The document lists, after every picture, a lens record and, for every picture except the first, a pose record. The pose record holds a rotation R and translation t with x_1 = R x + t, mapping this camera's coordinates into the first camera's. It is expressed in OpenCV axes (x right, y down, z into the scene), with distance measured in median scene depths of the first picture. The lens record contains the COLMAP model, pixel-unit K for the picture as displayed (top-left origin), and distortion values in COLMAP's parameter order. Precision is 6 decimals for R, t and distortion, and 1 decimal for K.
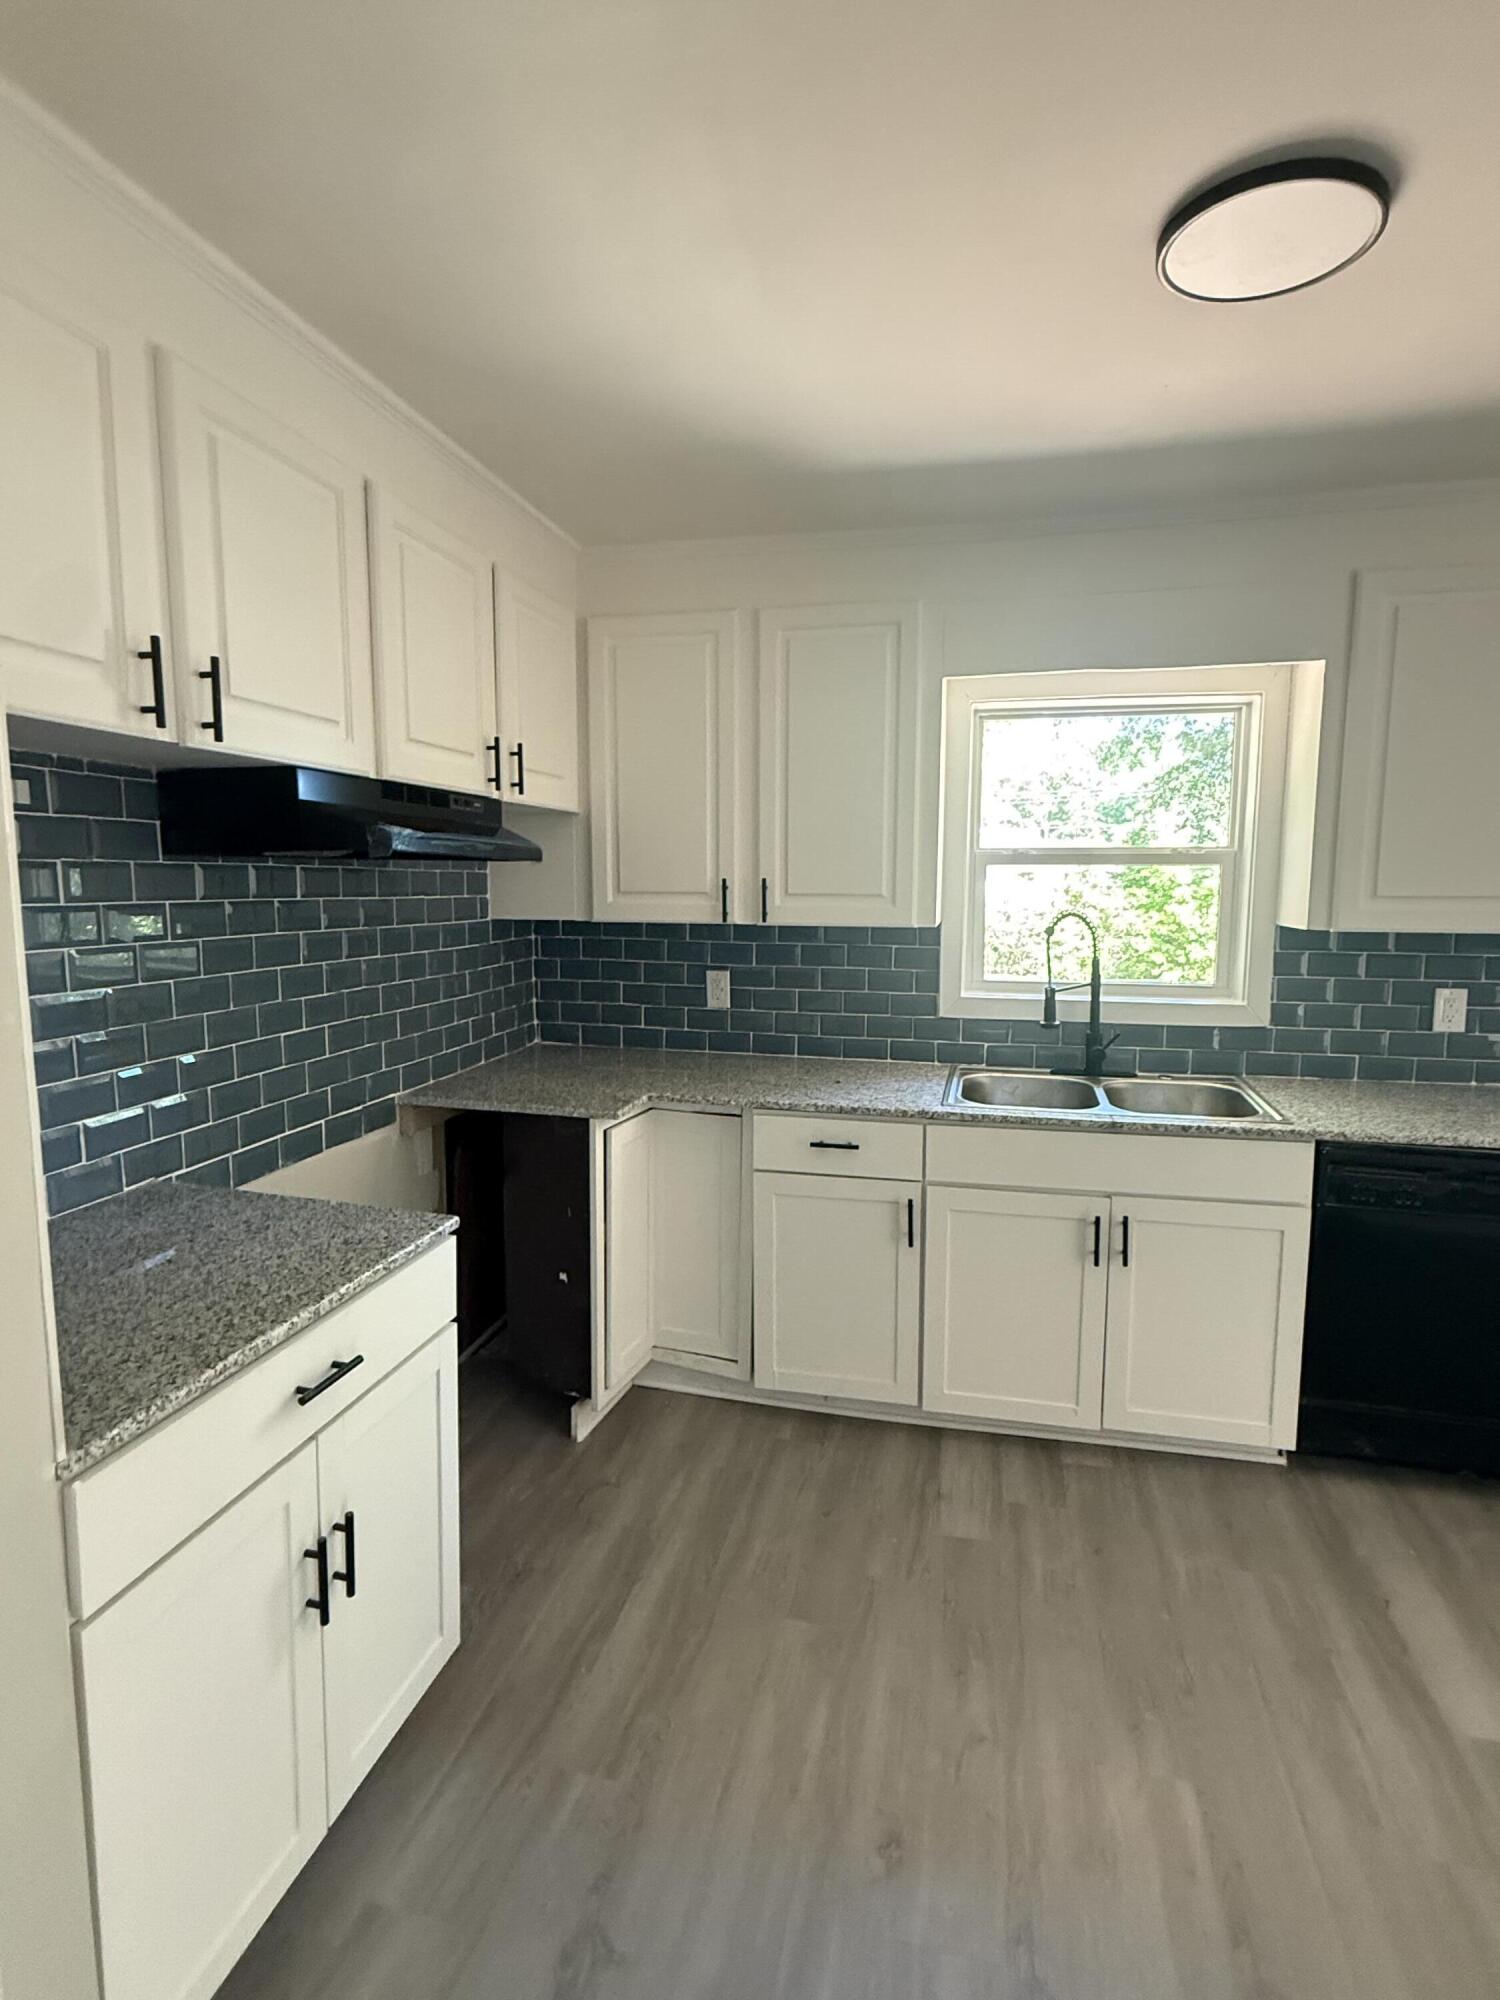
lens RADIAL K [[1033.9, 0, 750.0], [0, 1033.9, 1000.0], [0, 0, 1]] dist [0.001733, -0.000248]
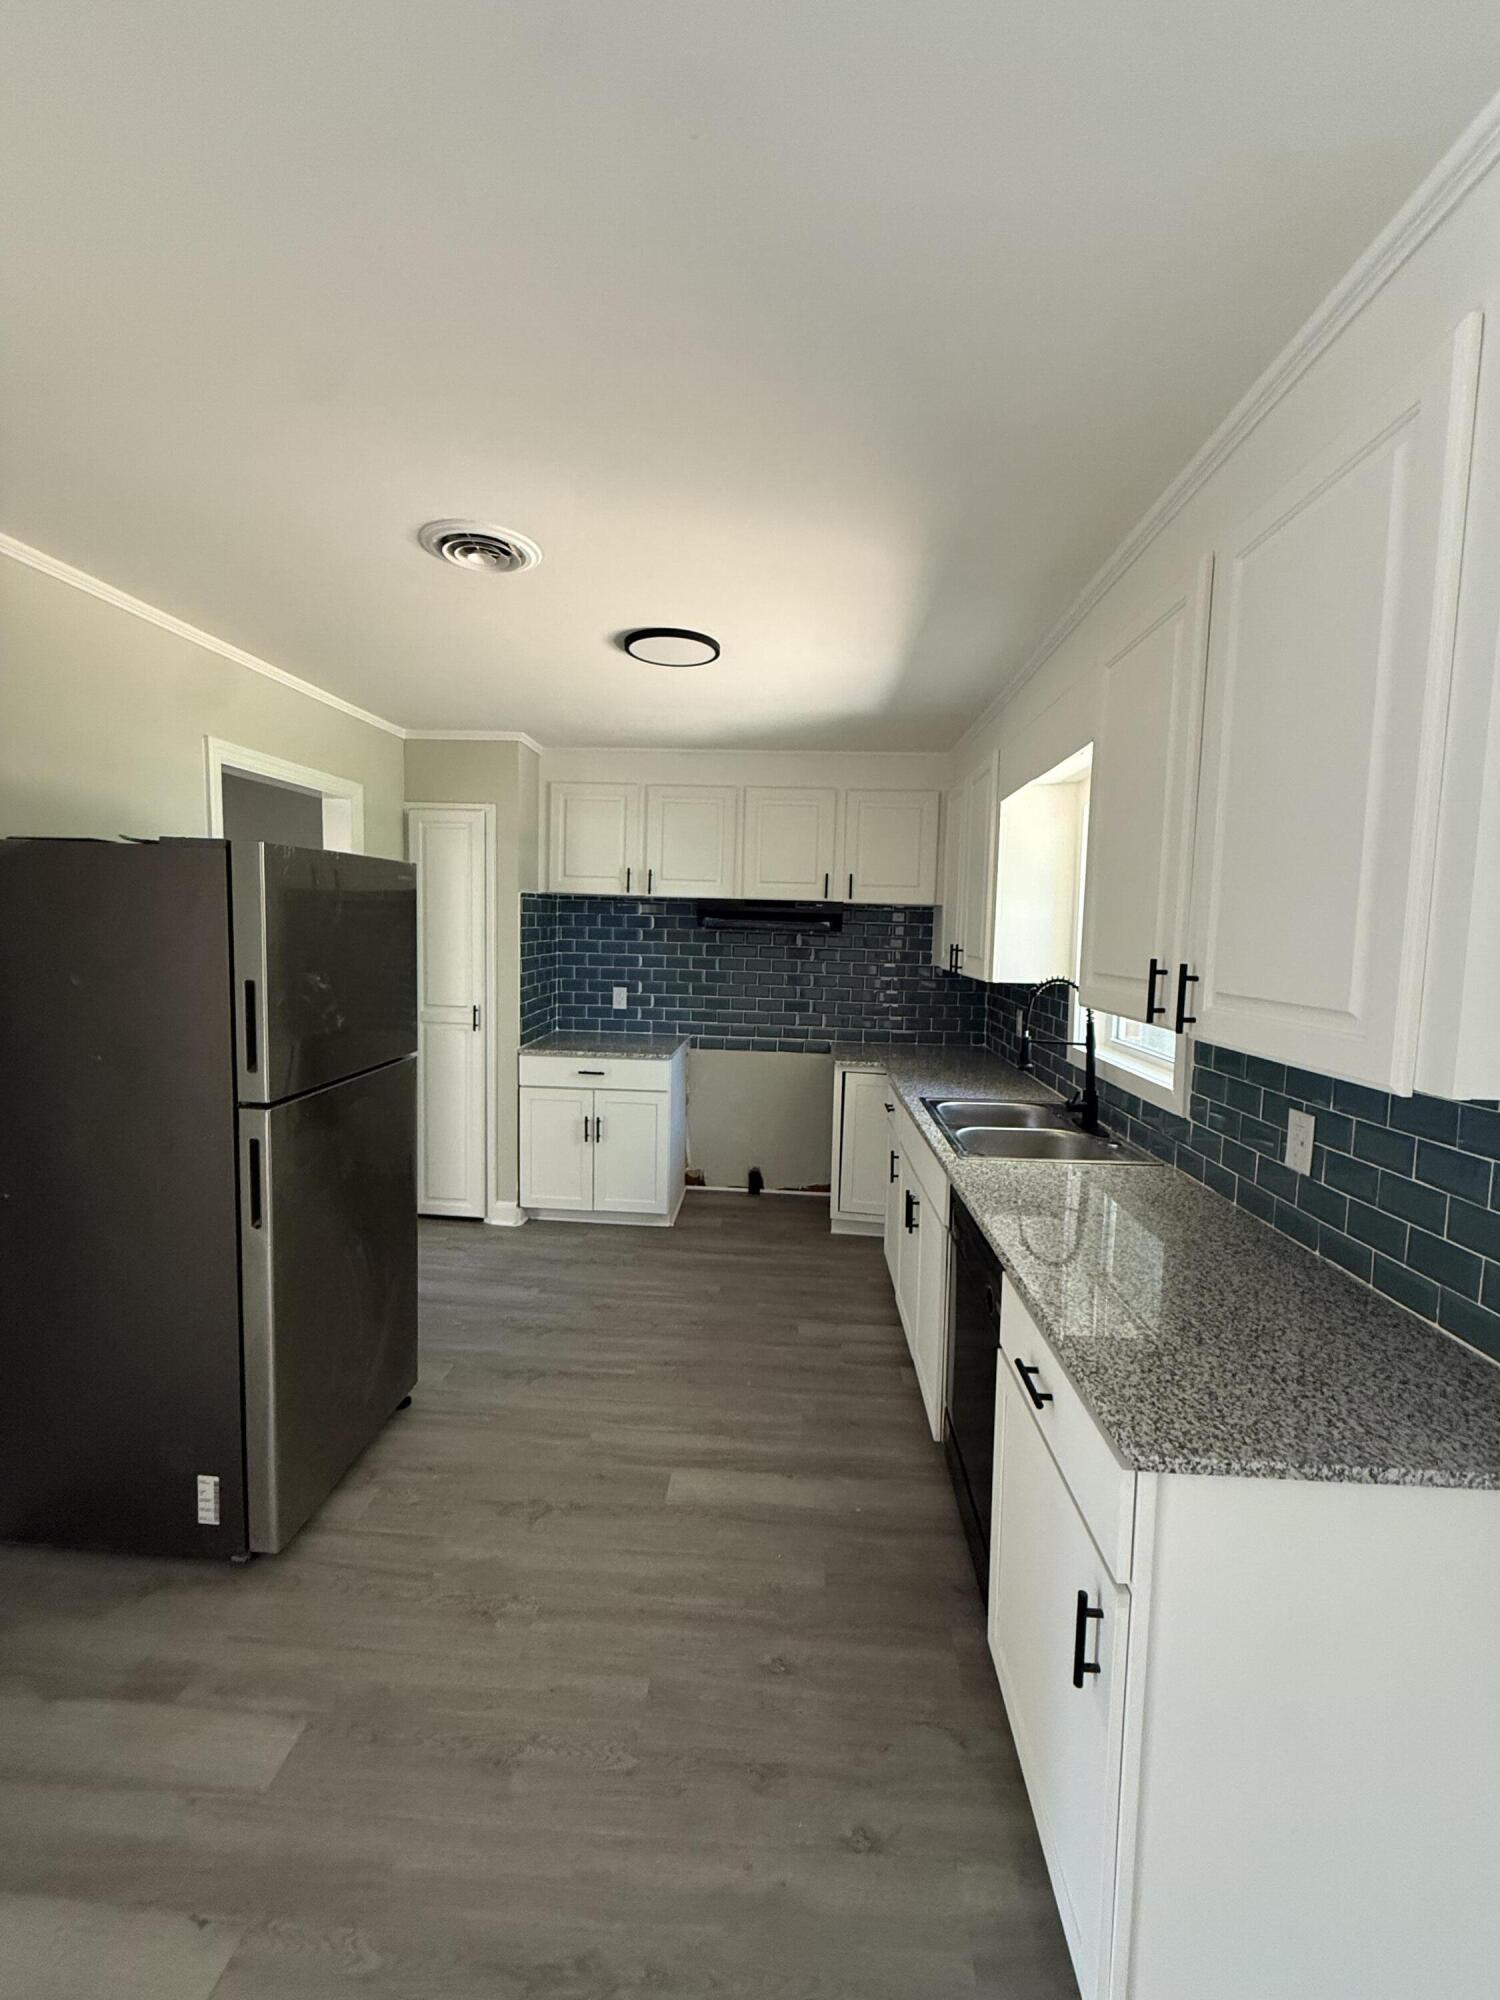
lens RADIAL K [[798.8, 0, 751.3], [0, 798.8, 993.3], [0, 0, 1]] dist [0.000835, -0.000212]
pose [[0.141856, 0.062899, -0.987887, 1.688206], [-0.154948, 0.987088, 0.040598, -0.080349], [0.977685, 0.147312, 0.149771, 0.743711]]
